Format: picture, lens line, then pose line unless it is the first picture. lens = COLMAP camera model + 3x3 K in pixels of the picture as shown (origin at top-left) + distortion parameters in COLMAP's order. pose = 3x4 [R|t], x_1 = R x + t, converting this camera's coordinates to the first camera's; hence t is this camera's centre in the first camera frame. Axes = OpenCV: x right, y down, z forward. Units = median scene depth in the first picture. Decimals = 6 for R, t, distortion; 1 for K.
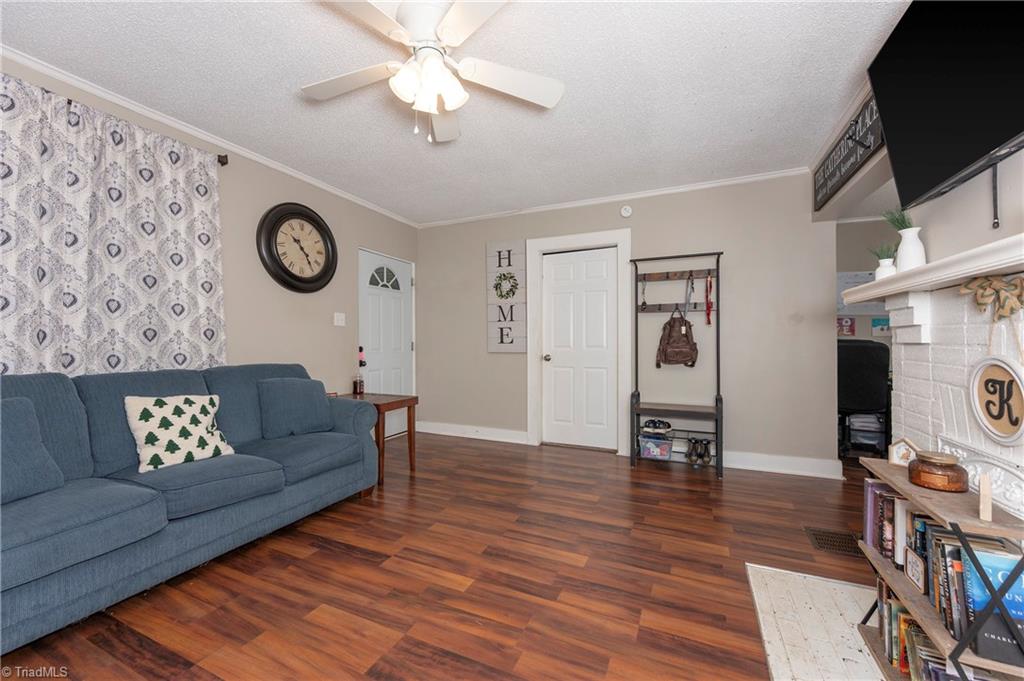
lens RADIAL K [[403.7, 0, 511.5], [0, 403.7, 343.8], [0, 0, 1]] dist [0.000244, -0.000016]
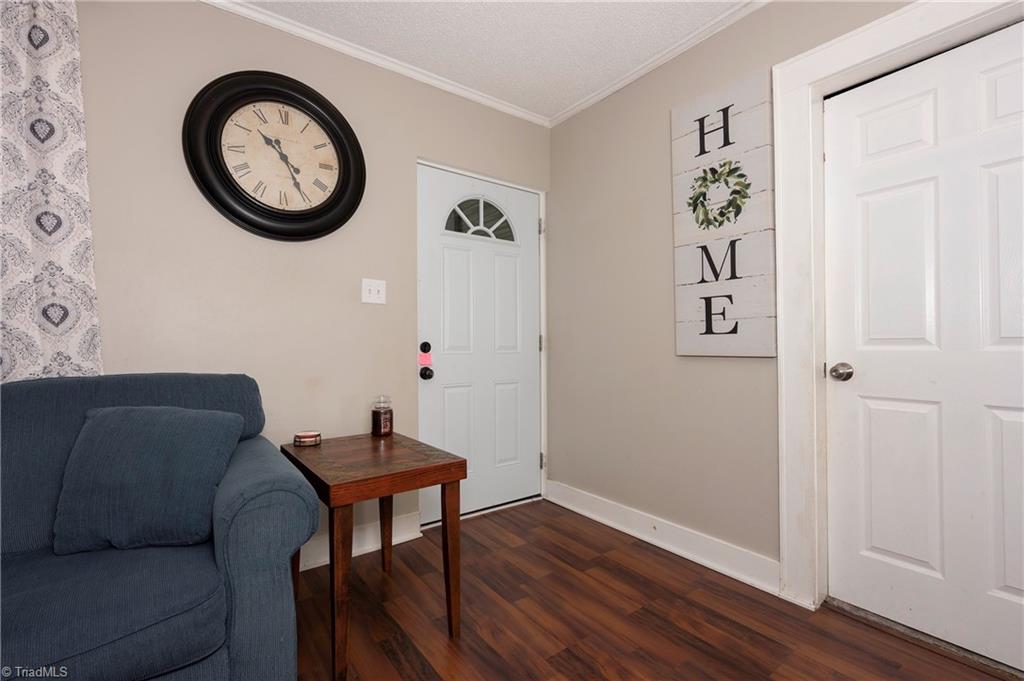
lens RADIAL K [[472.4, 0, 508.8], [0, 472.4, 336.3], [0, 0, 1]] dist [0.001950, 0.000320]
pose [[0.872427, -0.009210, -0.488658, 0.034972], [0.000842, 0.999849, -0.017341, 0.009565], [0.488744, 0.014717, 0.872303, 0.475946]]
